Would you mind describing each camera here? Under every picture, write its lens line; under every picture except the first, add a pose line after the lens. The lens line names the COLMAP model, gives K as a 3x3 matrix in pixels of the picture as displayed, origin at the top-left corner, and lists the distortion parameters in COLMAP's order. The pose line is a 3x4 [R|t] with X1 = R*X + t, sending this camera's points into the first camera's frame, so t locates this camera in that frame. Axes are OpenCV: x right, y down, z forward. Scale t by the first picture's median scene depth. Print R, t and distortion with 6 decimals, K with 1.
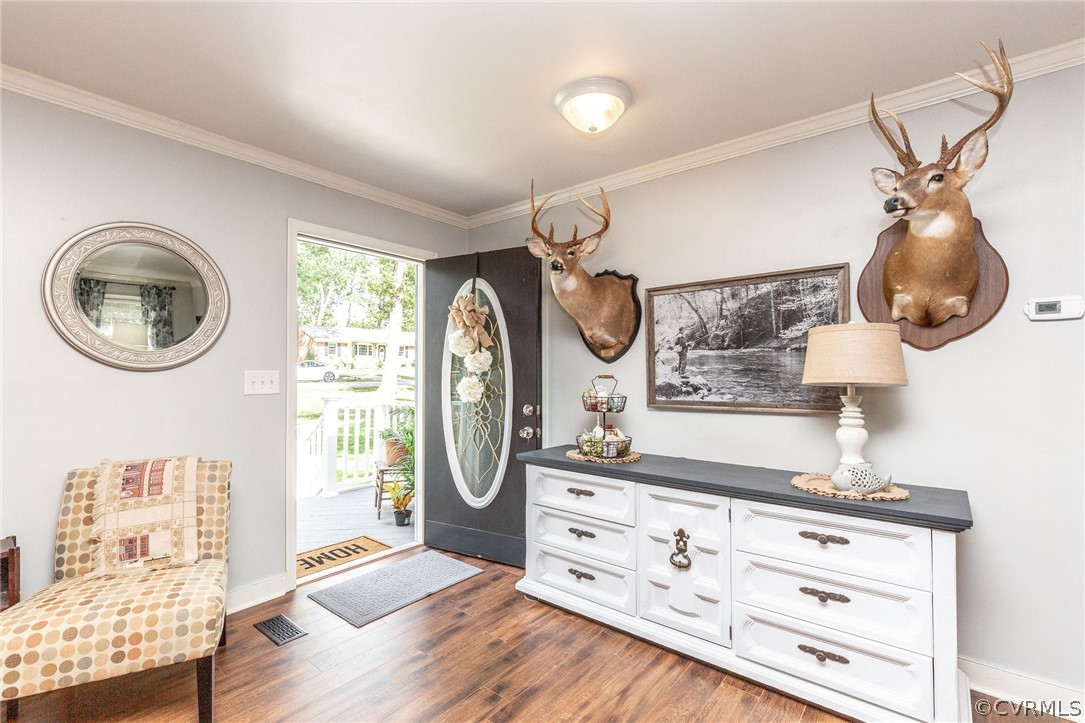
lens RADIAL K [[484.3, 0, 540.4], [0, 484.3, 371.7], [0, 0, 1]] dist [0.012192, 0.000013]
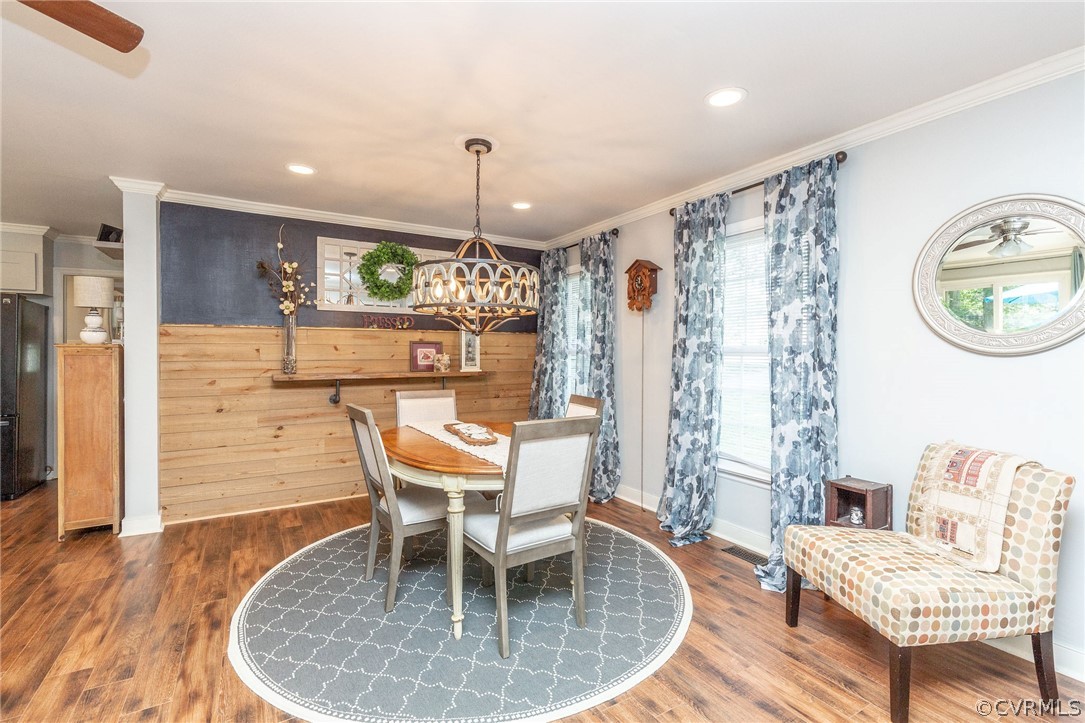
lens RADIAL K [[491.5, 0, 542.3], [0, 491.5, 355.5], [0, 0, 1]] dist [0.008675, 0.000089]
pose [[-0.343154, 0.005615, -0.939262, 0.468716], [-0.005509, 0.999953, 0.007991, -0.006839], [0.939263, 0.007916, -0.343107, 0.619573]]
